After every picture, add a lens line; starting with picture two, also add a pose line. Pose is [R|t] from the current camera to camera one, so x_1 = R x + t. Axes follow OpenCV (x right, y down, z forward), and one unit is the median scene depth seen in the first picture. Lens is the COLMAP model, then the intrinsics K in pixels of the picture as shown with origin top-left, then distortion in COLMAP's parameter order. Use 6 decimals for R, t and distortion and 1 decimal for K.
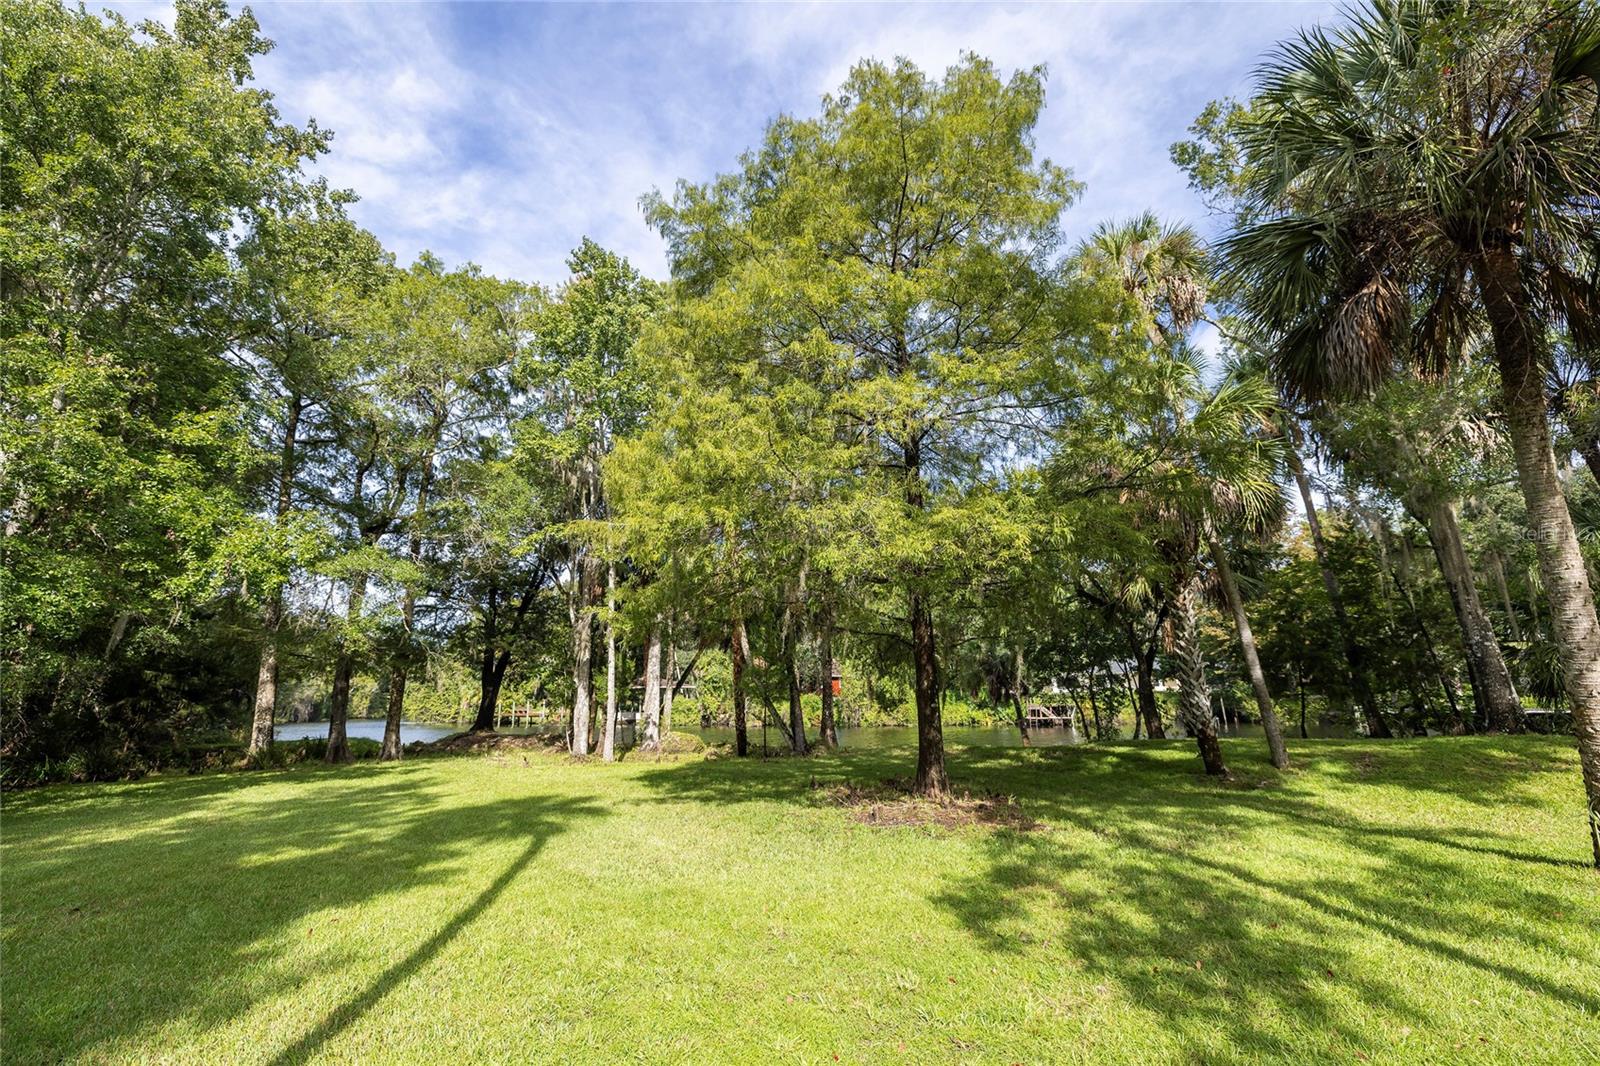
lens RADIAL K [[663.4, 0, 793.2], [0, 663.4, 519.7], [0, 0, 1]] dist [-0.003590, 0.002368]
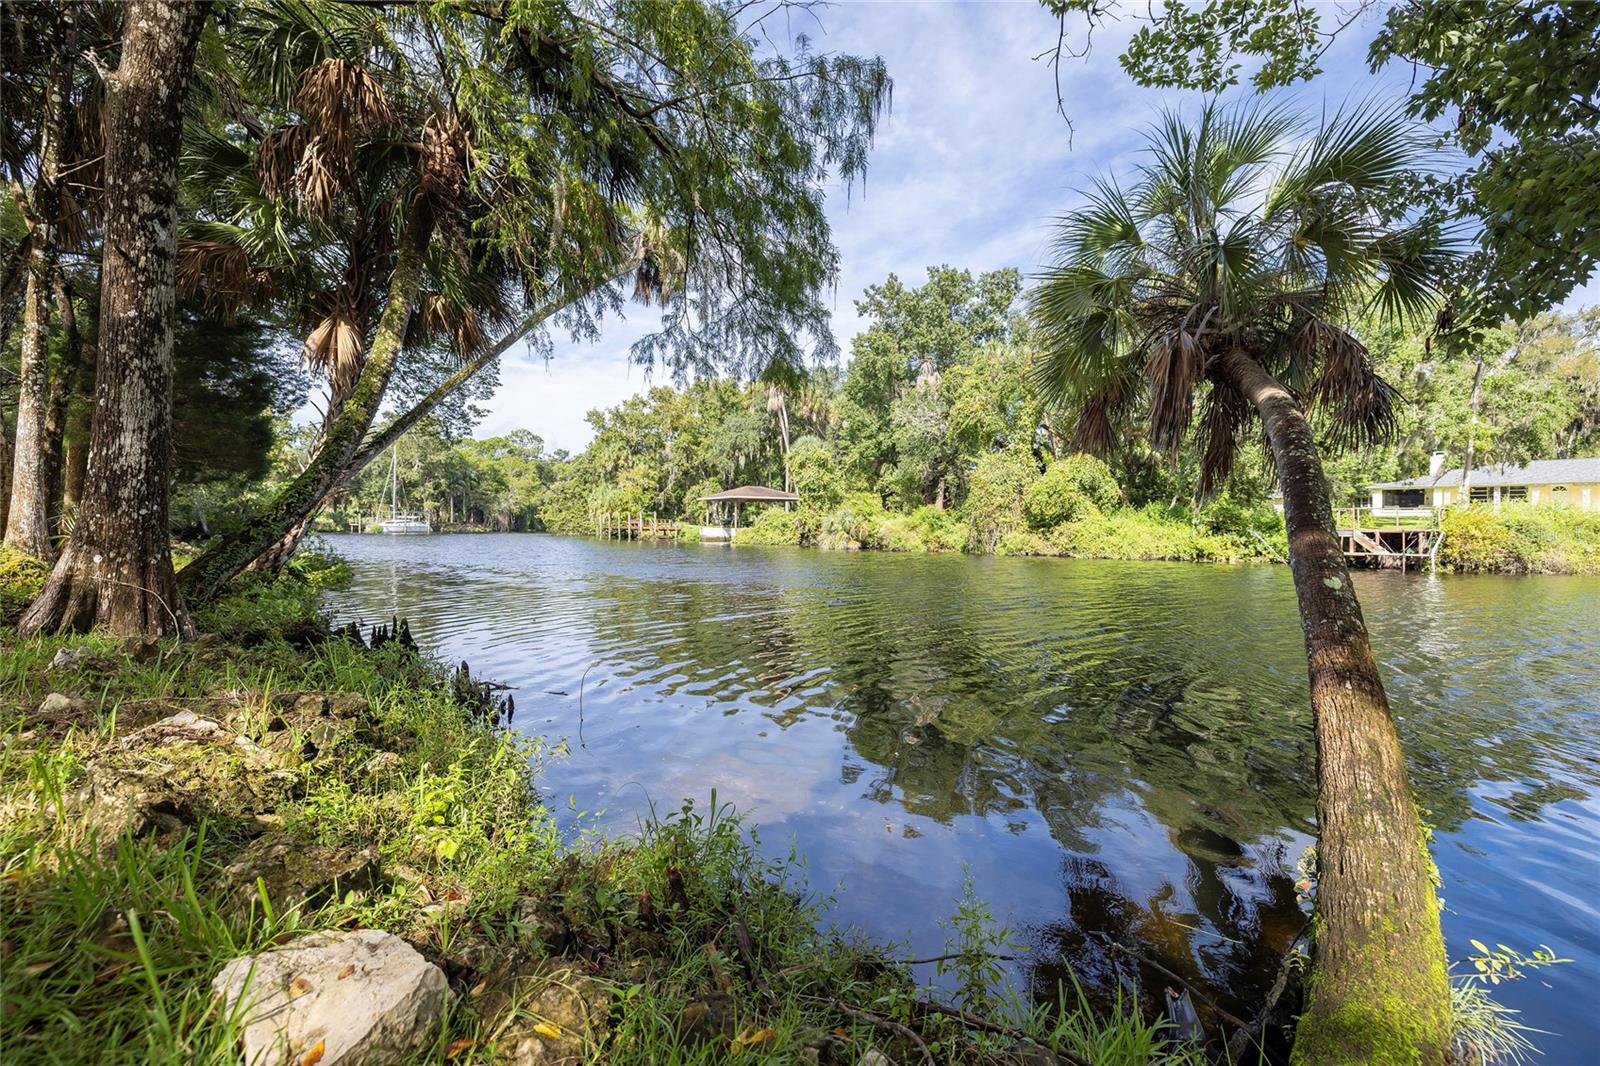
lens RADIAL K [[665.5, 0, 792.4], [0, 665.5, 532.0], [0, 0, 1]] dist [0.002547, 0.000105]
pose [[0.942773, 0.029469, -0.332131, 0.141886], [0.061810, 0.963377, 0.260928, 0.125456], [0.327657, -0.266525, 0.906424, 0.406945]]
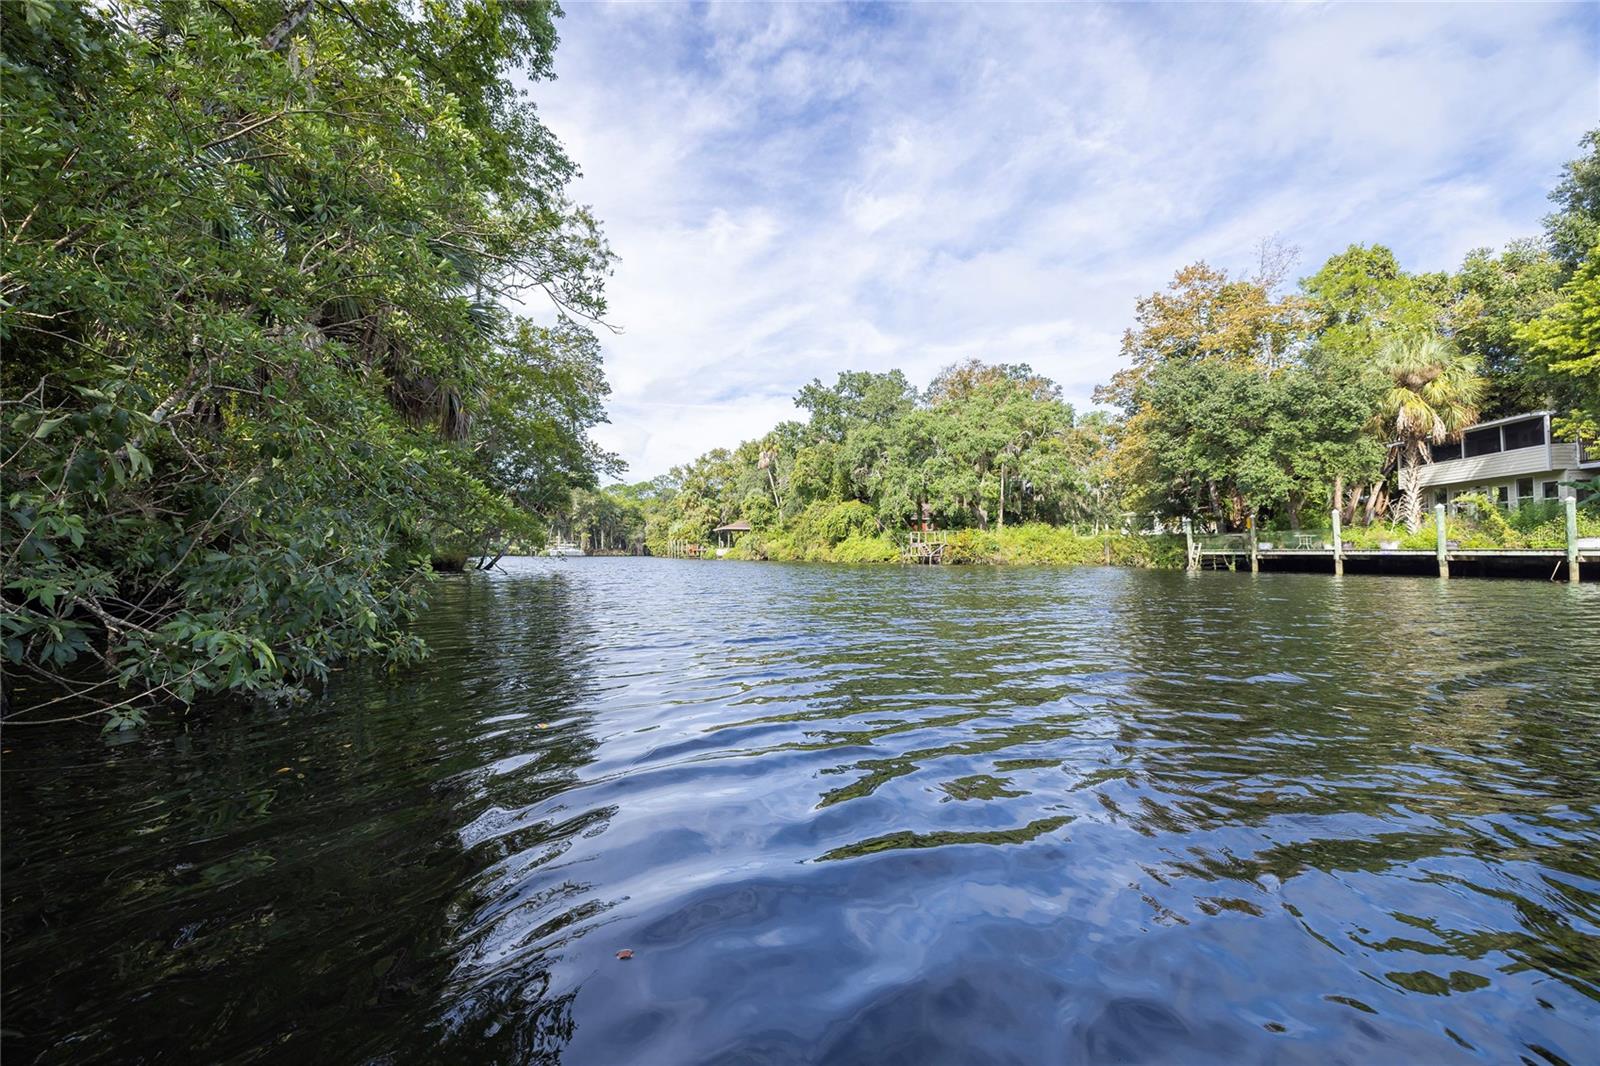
lens RADIAL K [[663.4, 0, 798.6], [0, 663.4, 524.6], [0, 0, 1]] dist [-0.003590, 0.002368]
pose [[0.829474, -0.002818, -0.558539, 0.764363], [0.128274, 0.974220, 0.185582, 0.057276], [0.543617, -0.225581, 0.808452, 0.146212]]
